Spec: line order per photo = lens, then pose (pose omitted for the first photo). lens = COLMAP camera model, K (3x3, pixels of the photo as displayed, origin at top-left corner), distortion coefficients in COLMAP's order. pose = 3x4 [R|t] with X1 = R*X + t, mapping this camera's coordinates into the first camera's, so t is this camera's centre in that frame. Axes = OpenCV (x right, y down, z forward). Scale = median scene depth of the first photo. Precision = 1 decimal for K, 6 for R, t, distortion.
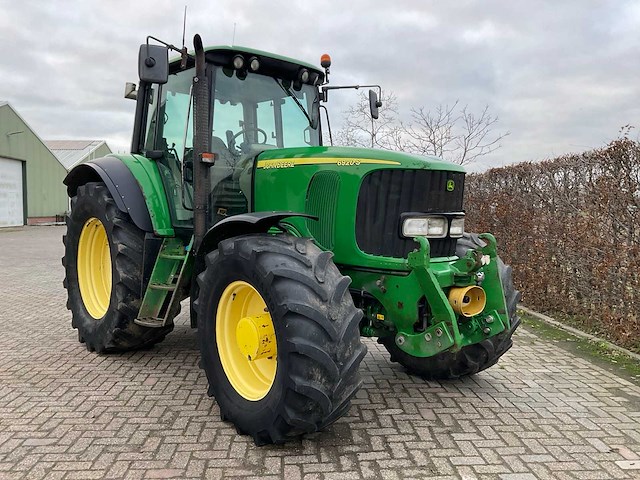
lens RADIAL K [[518.7, 0, 315.1], [0, 518.7, 238.0], [0, 0, 1]] dist [0.069976, -0.112879]
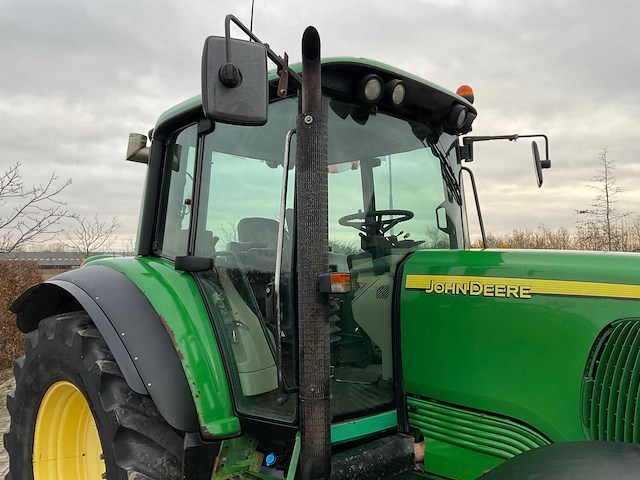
lens RADIAL K [[518.7, 0, 315.1], [0, 518.7, 238.0], [0, 0, 1]] dist [0.069976, -0.112879]
pose [[0.996638, -0.023383, 0.078518, -0.303542], [0.031928, 0.993486, -0.109390, -0.167833], [-0.075449, 0.111529, 0.990893, 0.631603]]
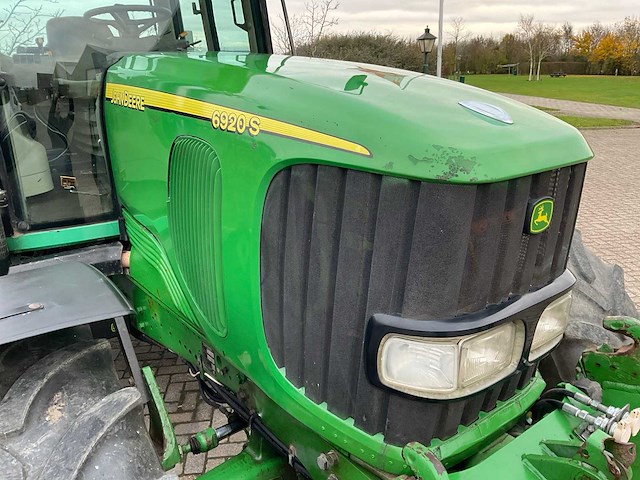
lens RADIAL K [[518.7, 0, 315.1], [0, 518.7, 238.0], [0, 0, 1]] dist [0.069976, -0.112879]
pose [[0.996081, -0.012710, -0.087526, 0.150200], [0.034710, 0.966405, 0.254669, -0.161967], [0.081348, -0.256709, 0.963059, 0.668772]]
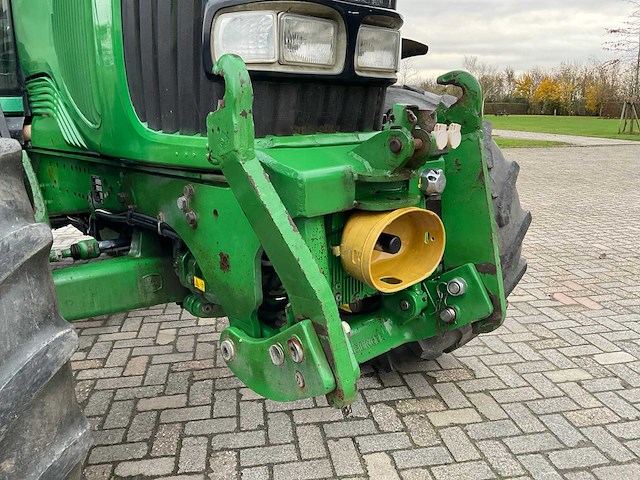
lens RADIAL K [[525.3, 0, 320.0], [0, 525.3, 240.0], [0, 0, 1]] dist [-0.000565, -0.012508]
pose [[0.999683, -0.025156, 0.001390, 0.223025], [0.024441, 0.981697, 0.188875, 0.040347], [-0.006116, -0.188781, 0.982000, 0.592987]]
